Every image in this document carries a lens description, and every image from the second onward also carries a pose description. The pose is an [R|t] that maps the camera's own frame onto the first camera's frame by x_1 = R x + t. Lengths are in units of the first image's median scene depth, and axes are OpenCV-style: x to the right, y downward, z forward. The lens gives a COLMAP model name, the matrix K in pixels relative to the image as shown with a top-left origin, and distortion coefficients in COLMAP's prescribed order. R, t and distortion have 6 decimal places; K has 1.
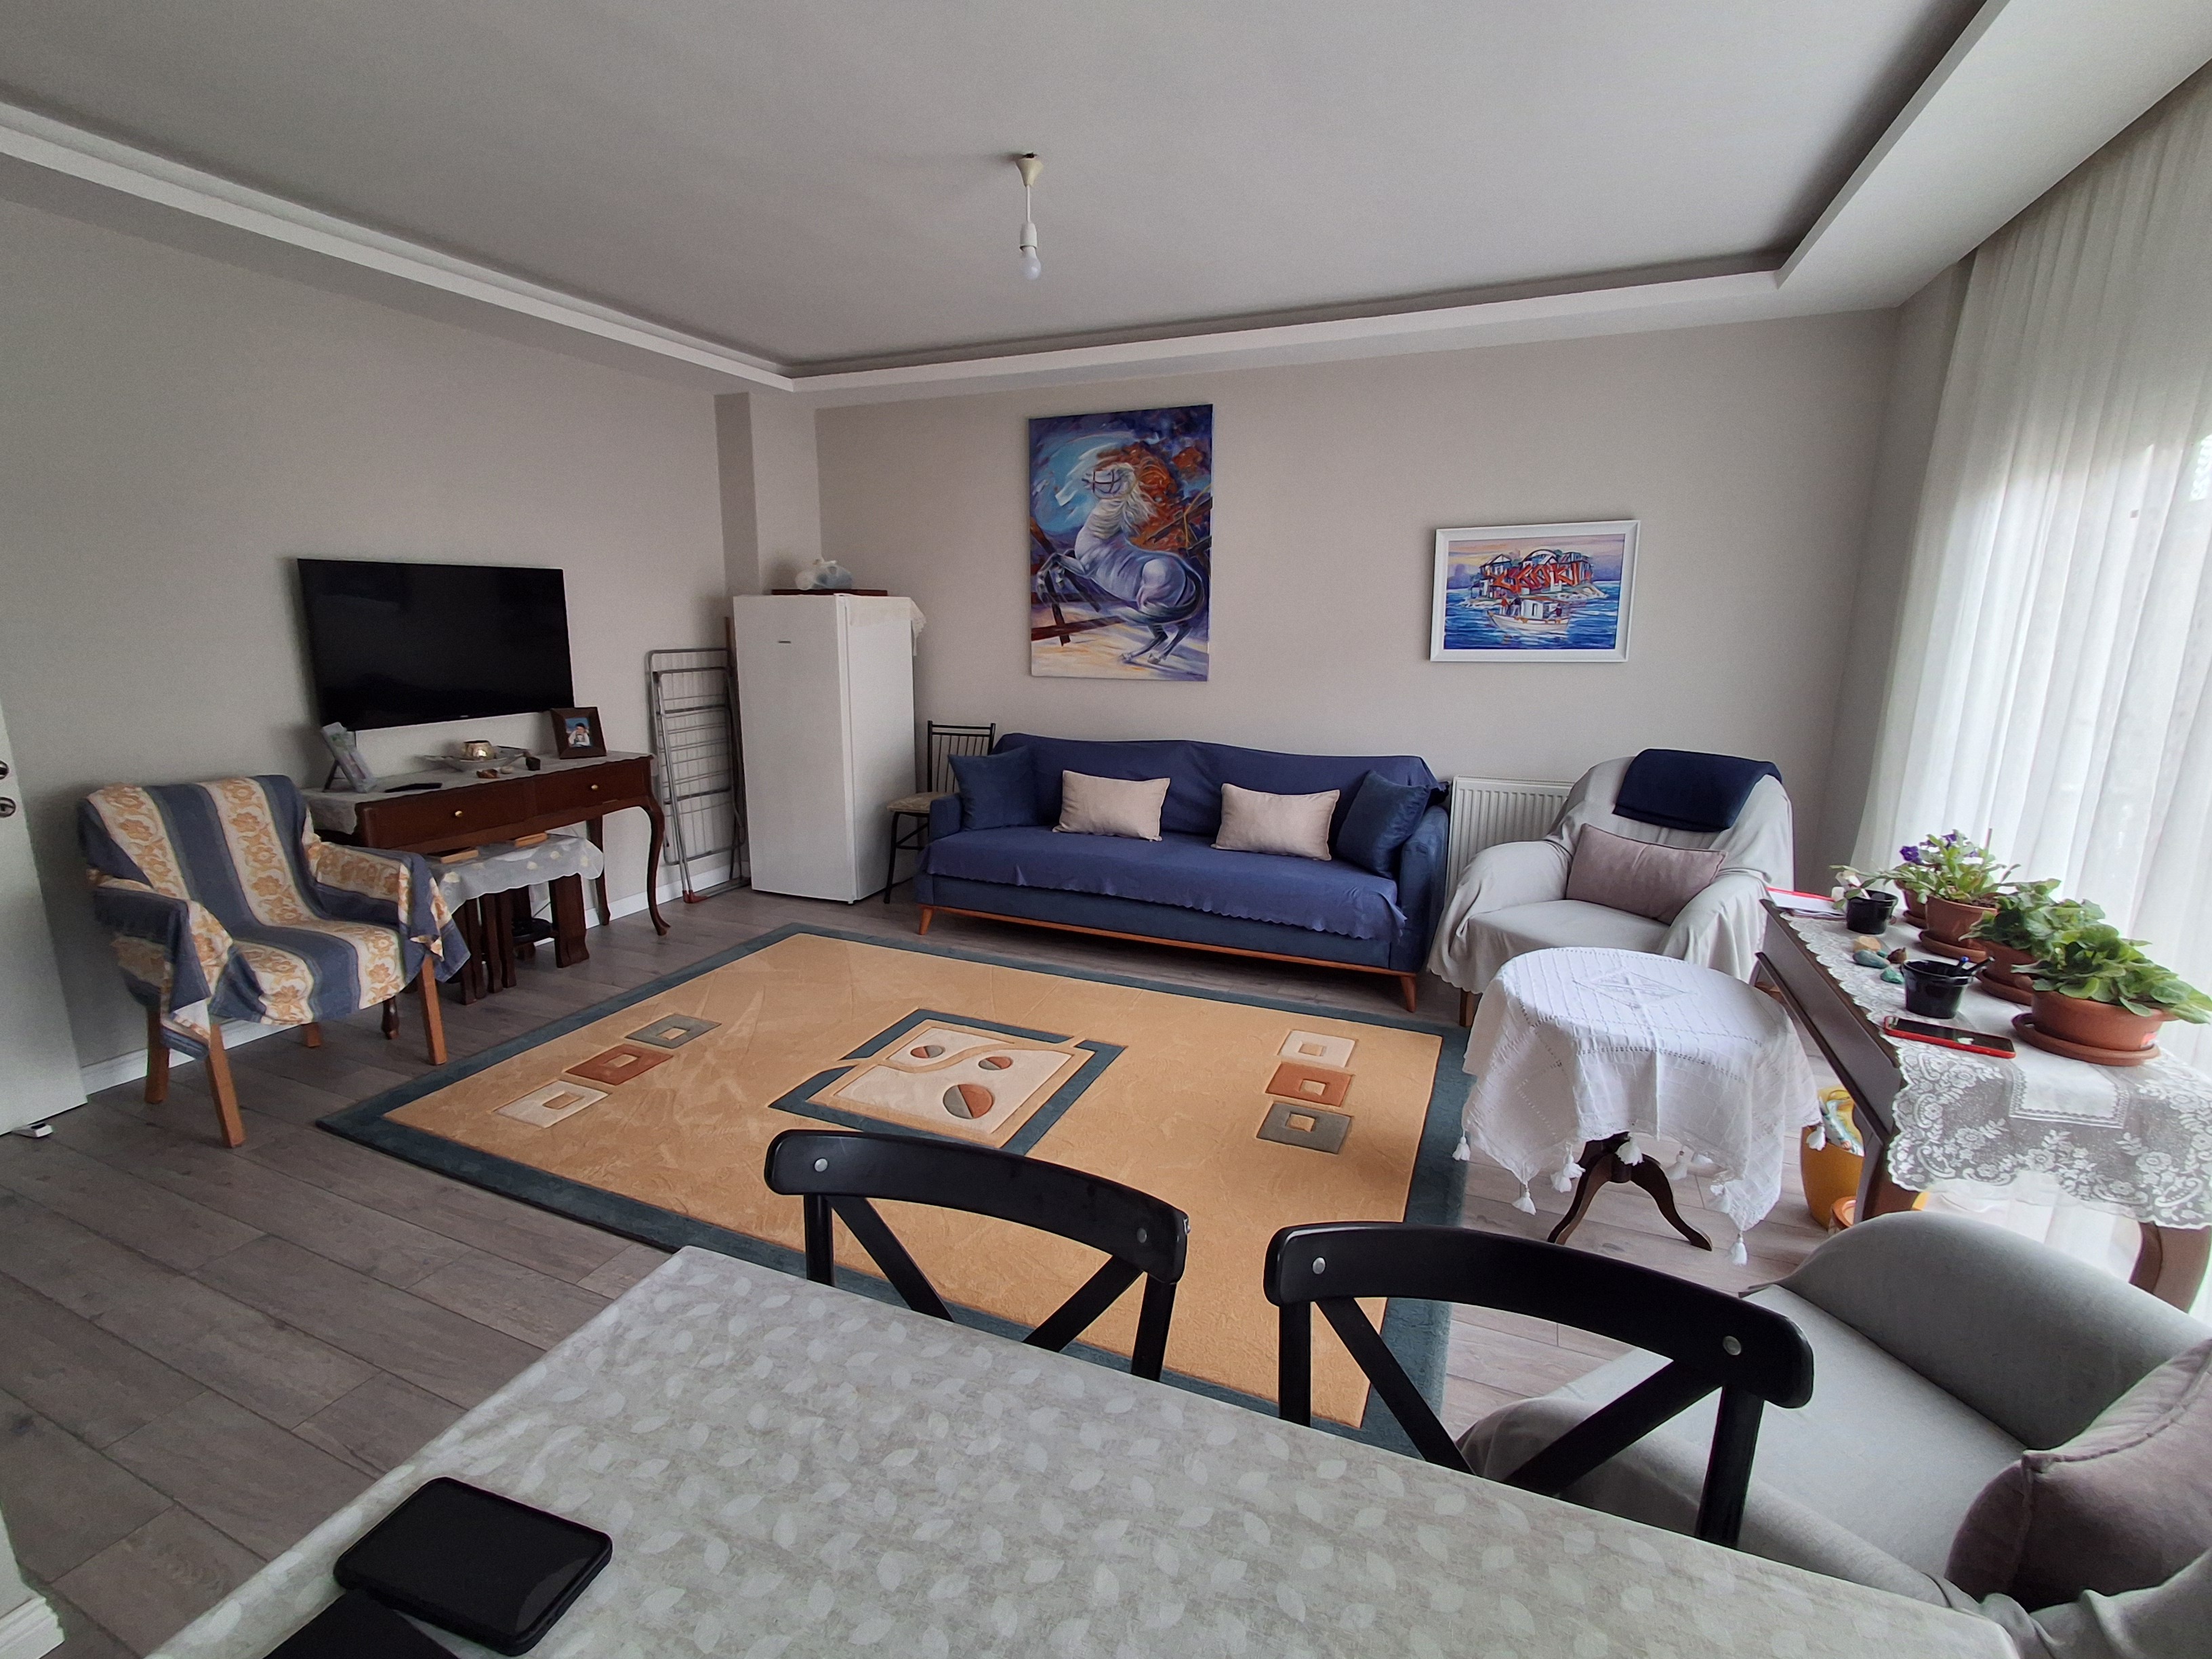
lens RADIAL K [[999.9, 0, 1096.2], [0, 999.9, 817.6], [0, 0, 1]] dist [-0.005351, 0.000953]
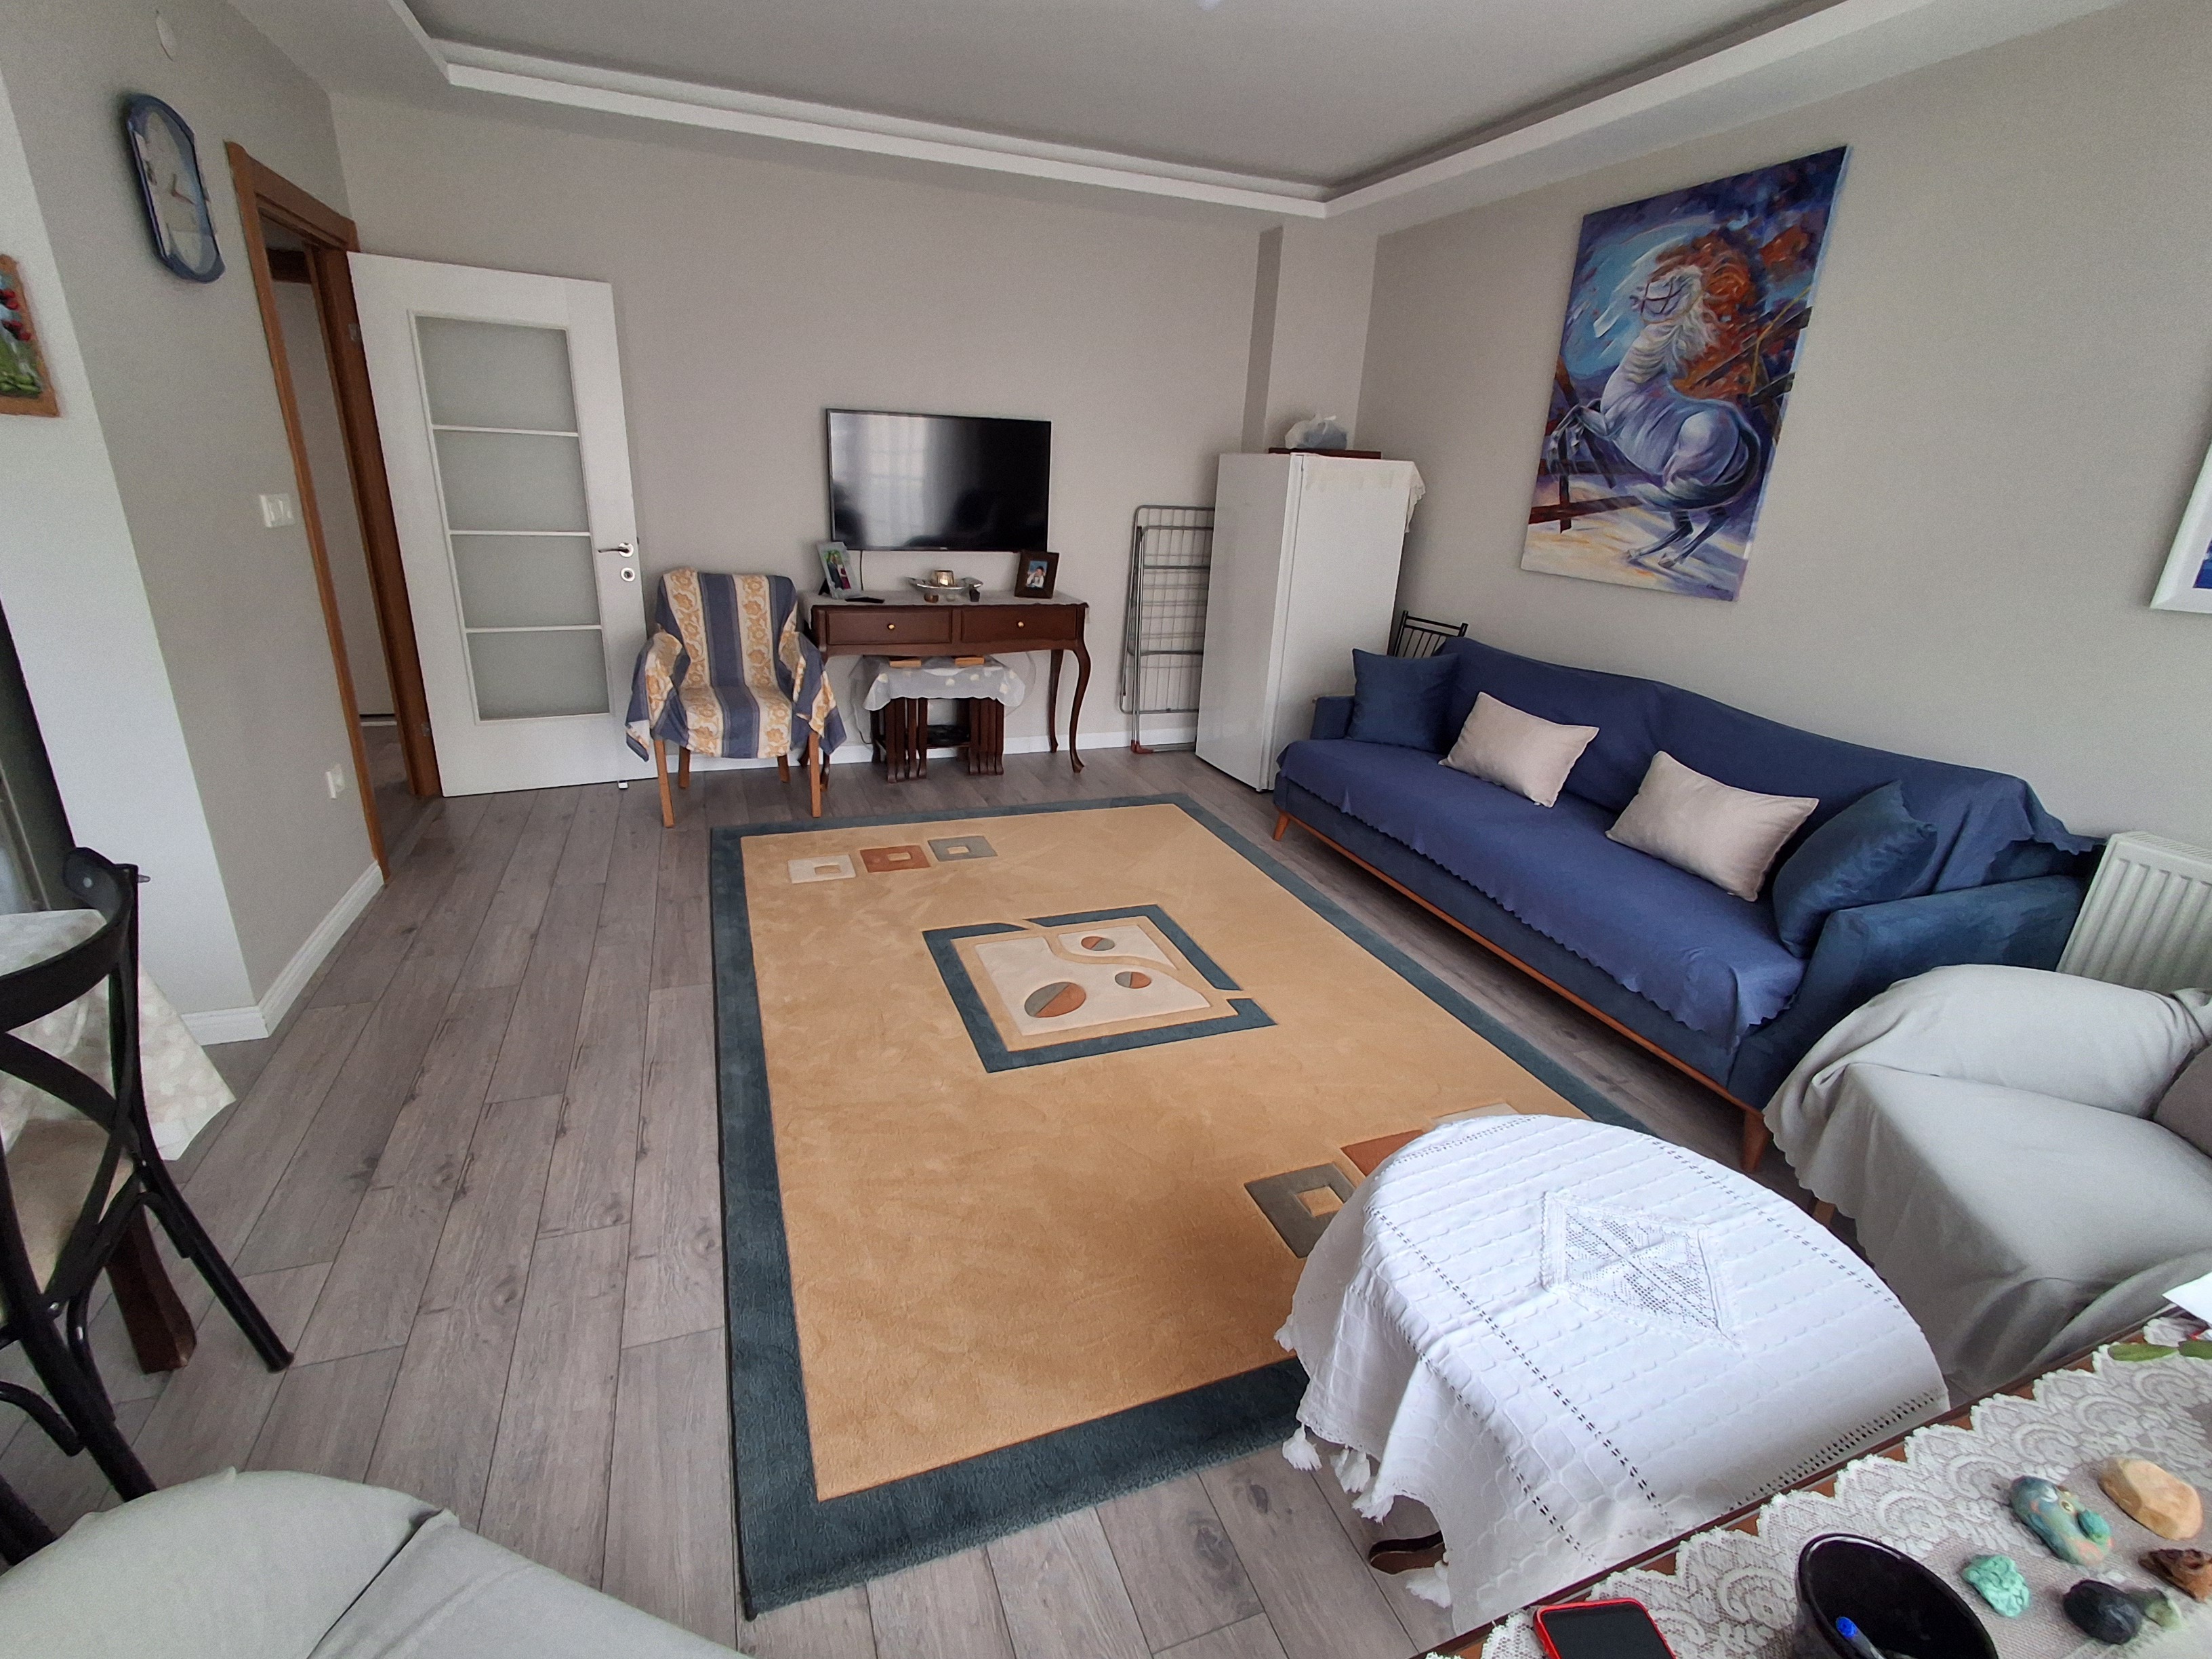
lens RADIAL K [[1001.9, 0, 1098.2], [0, 1001.9, 822.4], [0, 0, 1]] dist [-0.018299, 0.017273]
pose [[0.691611, 0.270109, -0.669862, 0.345211], [-0.188255, 0.962797, 0.193861, -0.048570], [0.697305, -0.007972, 0.716731, 0.249616]]
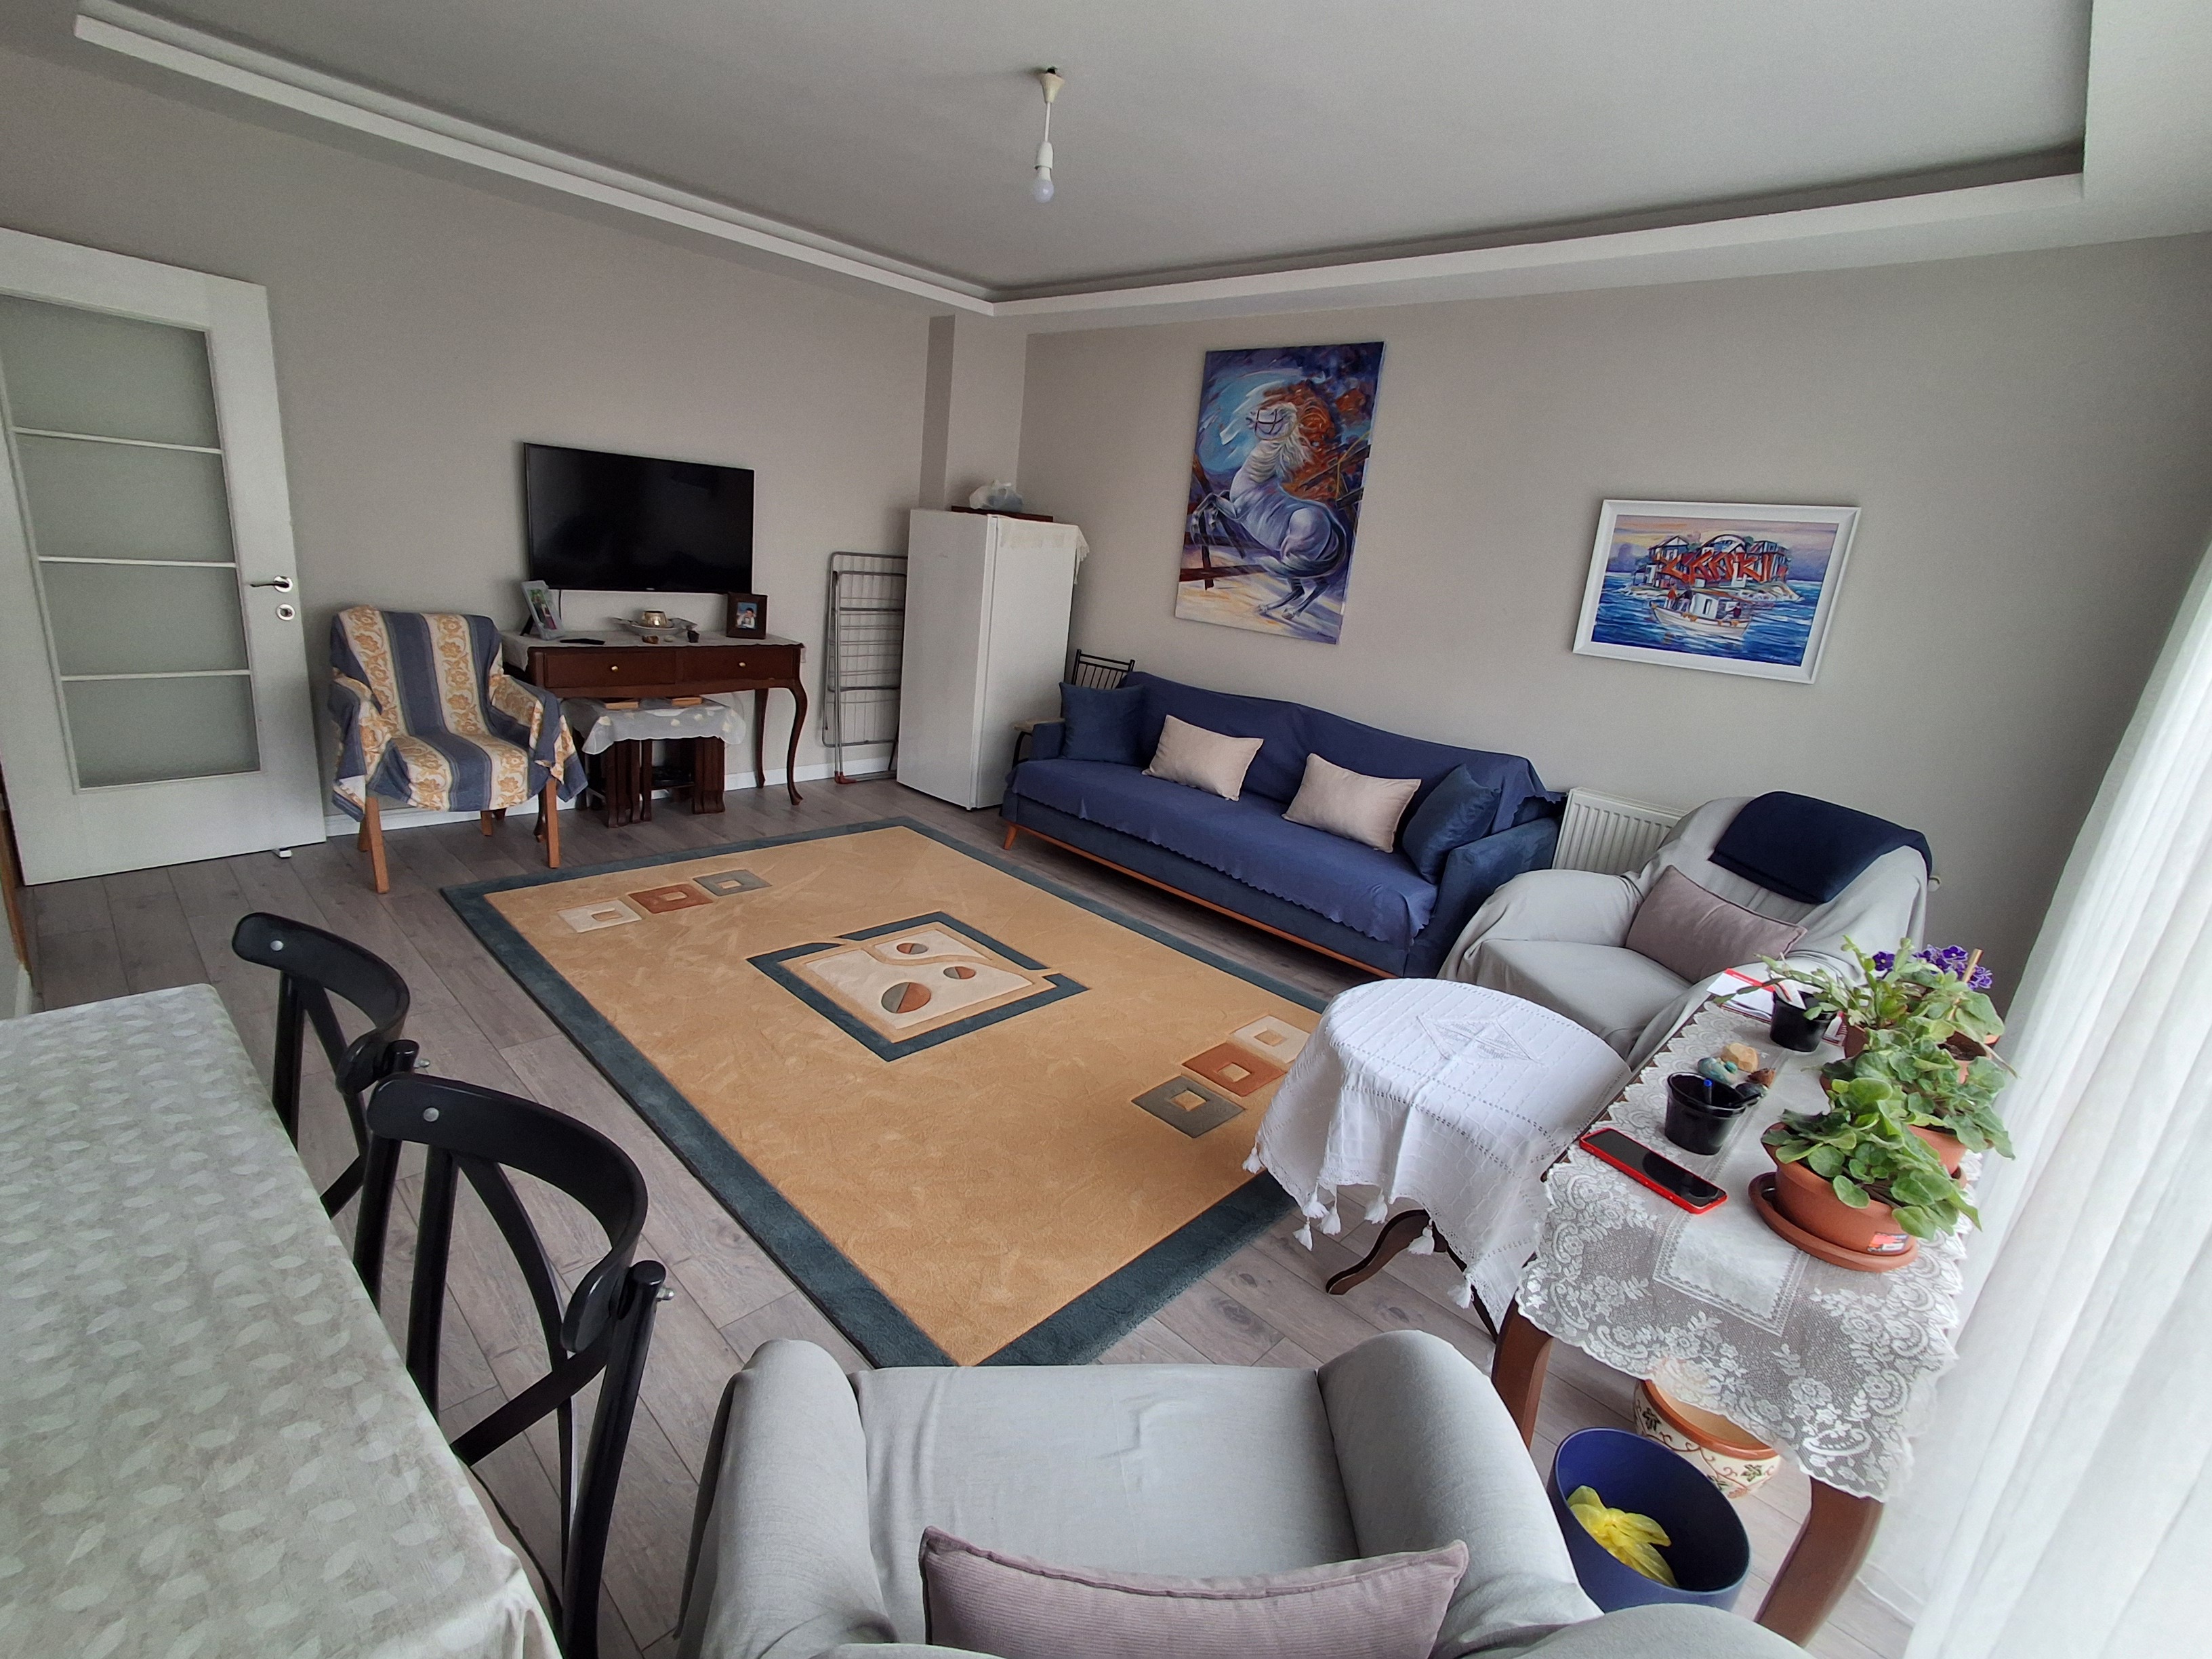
lens RADIAL K [[1000.3, 0, 1098.3], [0, 1000.3, 818.1], [0, 0, 1]] dist [-0.006004, -0.000528]
pose [[0.931241, 0.183967, -0.314558, 0.257544], [-0.166213, 0.982623, 0.082613, -0.019220], [0.324290, -0.024649, 0.945636, 0.043806]]
